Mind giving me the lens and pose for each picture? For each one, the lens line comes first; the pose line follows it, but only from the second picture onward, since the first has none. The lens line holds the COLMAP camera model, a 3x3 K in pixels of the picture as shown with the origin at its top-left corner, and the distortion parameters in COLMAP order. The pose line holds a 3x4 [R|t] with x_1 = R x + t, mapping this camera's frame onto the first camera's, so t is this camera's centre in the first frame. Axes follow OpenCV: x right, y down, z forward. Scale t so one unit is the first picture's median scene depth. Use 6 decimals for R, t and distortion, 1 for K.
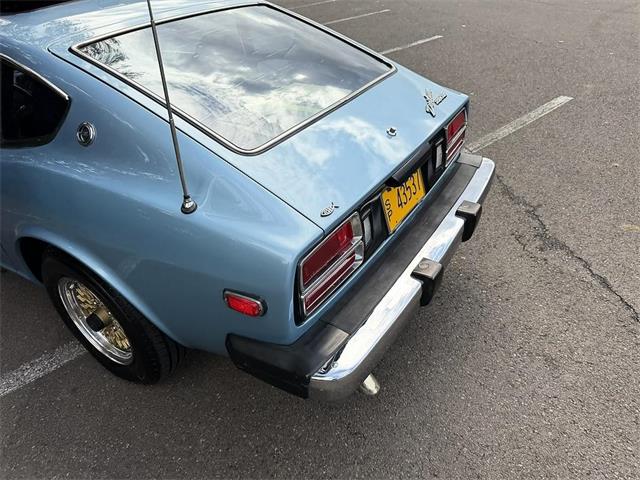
lens RADIAL K [[460.6, 0, 321.0], [0, 460.6, 233.0], [0, 0, 1]] dist [0.022497, -0.065998]
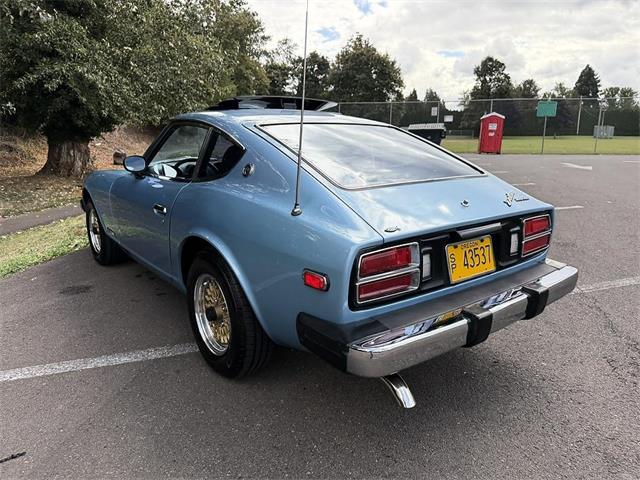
lens RADIAL K [[474.4, 0, 309.0], [0, 474.4, 238.8], [0, 0, 1]] dist [-0.028233, 0.000515]
pose [[0.928798, 0.147615, -0.339919, 0.205853], [-0.256217, 0.918486, -0.301223, 0.354201], [0.267746, 0.366868, 0.890910, -0.216258]]
